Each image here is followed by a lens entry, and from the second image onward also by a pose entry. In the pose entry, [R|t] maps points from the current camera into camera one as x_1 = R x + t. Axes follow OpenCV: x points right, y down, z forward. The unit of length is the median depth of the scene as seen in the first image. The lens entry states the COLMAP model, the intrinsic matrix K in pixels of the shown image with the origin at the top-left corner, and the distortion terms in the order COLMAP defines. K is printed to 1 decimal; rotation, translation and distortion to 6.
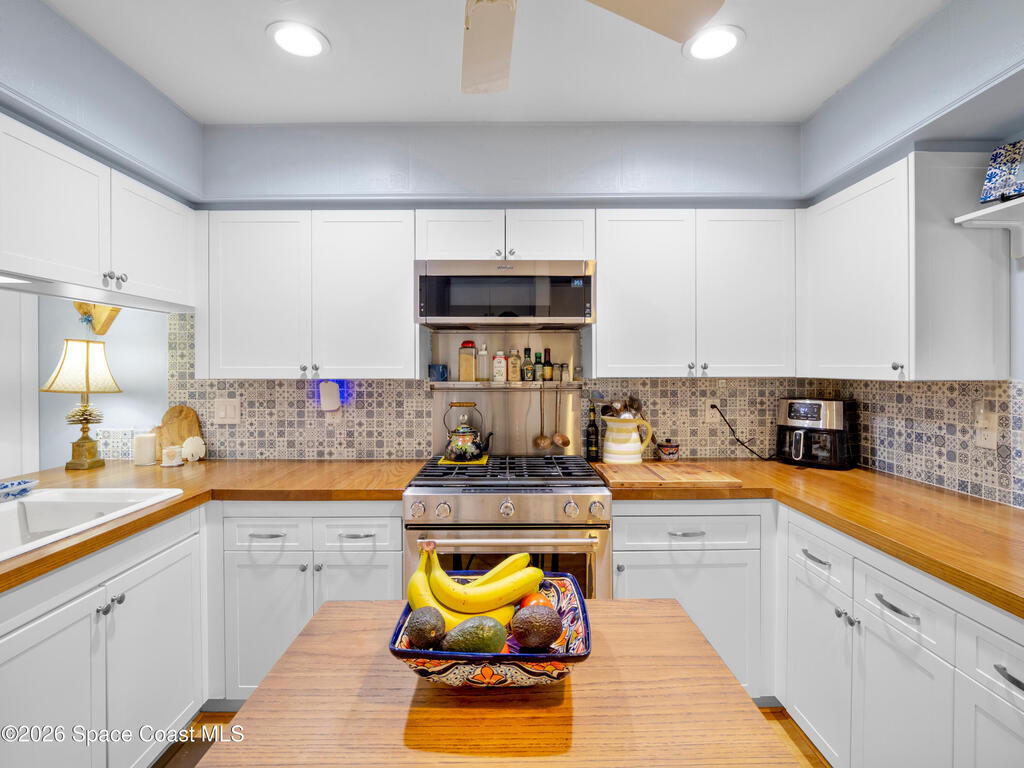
lens RADIAL K [[495.2, 0, 498.7], [0, 495.2, 371.4], [0, 0, 1]] dist [-0.002157, -0.001079]
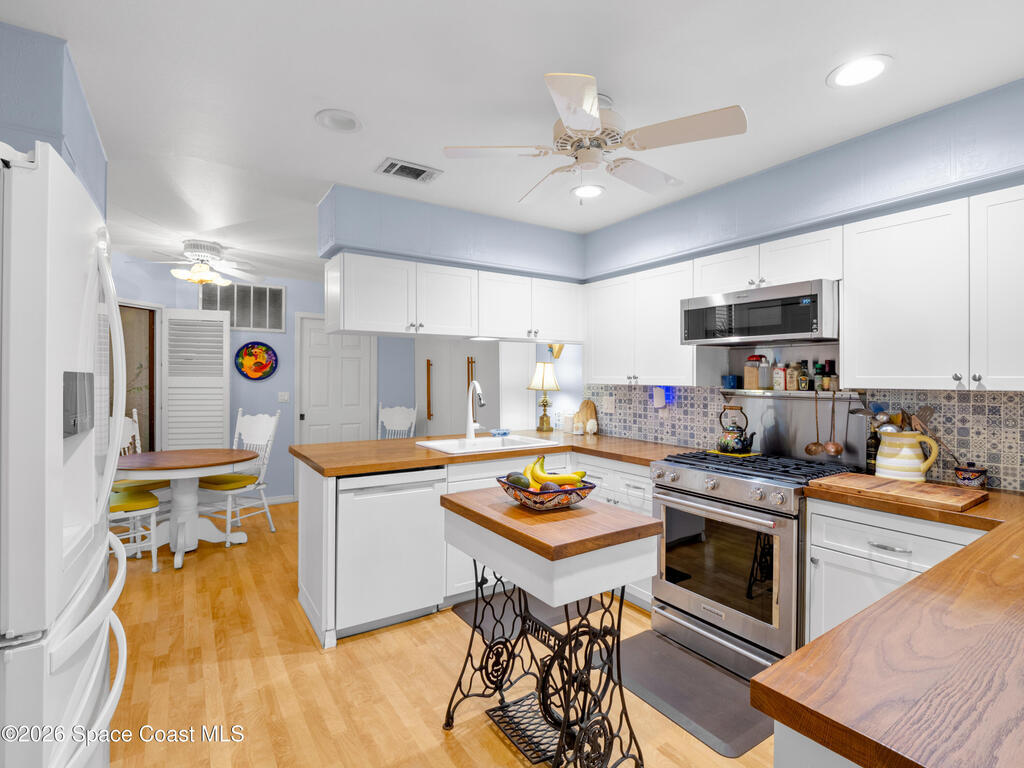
lens RADIAL K [[495.2, 0, 509.4], [0, 495.2, 381.7], [0, 0, 1]] dist [-0.002157, -0.001079]
pose [[0.553626, 0.011528, -0.832685, 0.603004], [-0.009058, 0.999928, 0.007821, -0.002594], [0.832716, 0.003212, 0.553691, -0.136591]]
